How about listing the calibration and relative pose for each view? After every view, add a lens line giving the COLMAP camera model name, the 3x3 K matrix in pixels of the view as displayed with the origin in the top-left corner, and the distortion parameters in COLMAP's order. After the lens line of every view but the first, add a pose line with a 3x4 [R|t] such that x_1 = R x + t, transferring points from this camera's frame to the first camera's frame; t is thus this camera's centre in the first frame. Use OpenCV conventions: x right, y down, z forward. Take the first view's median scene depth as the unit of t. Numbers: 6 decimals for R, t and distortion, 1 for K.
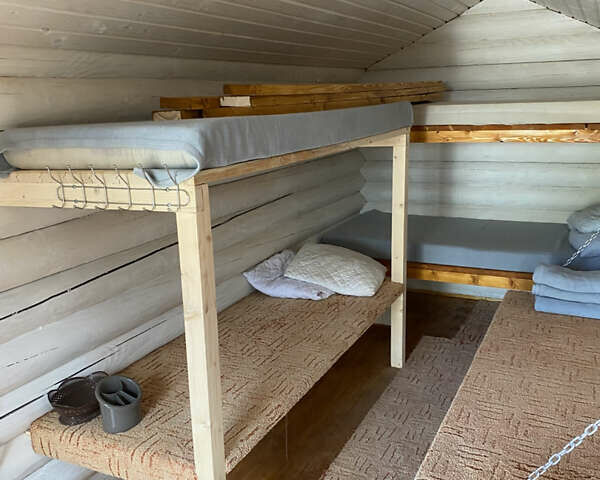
lens RADIAL K [[601.7, 0, 309.1], [0, 601.7, 238.6], [0, 0, 1]] dist [0.129718, -0.329006]
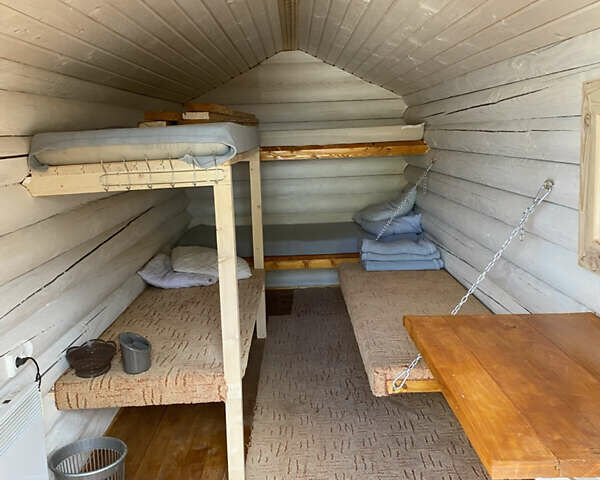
lens RADIAL K [[601.7, 0, 309.1], [0, 601.7, 238.6], [0, 0, 1]] dist [0.129718, -0.329006]
pose [[0.892568, -0.077301, 0.444237, -0.332680], [0.110235, 0.992710, -0.048745, 0.088291], [-0.437231, 0.092479, 0.894582, -0.185287]]
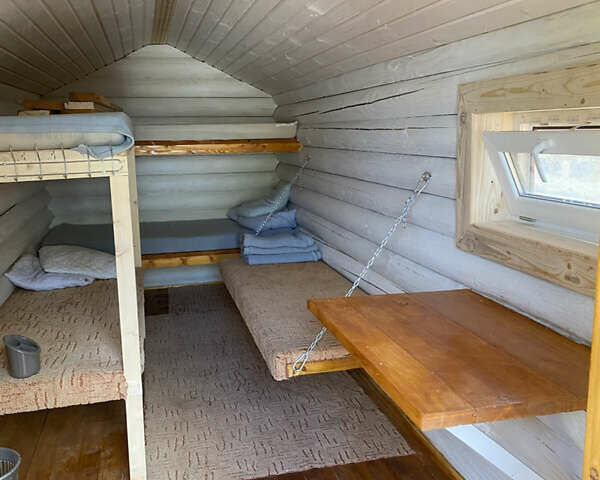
lens RADIAL K [[601.7, 0, 309.1], [0, 601.7, 238.6], [0, 0, 1]] dist [0.129718, -0.329006]
pose [[0.759263, -0.097168, 0.643489, -0.393539], [0.143106, 0.989517, -0.019433, 0.095142], [-0.634855, 0.106842, 0.765209, -0.172159]]
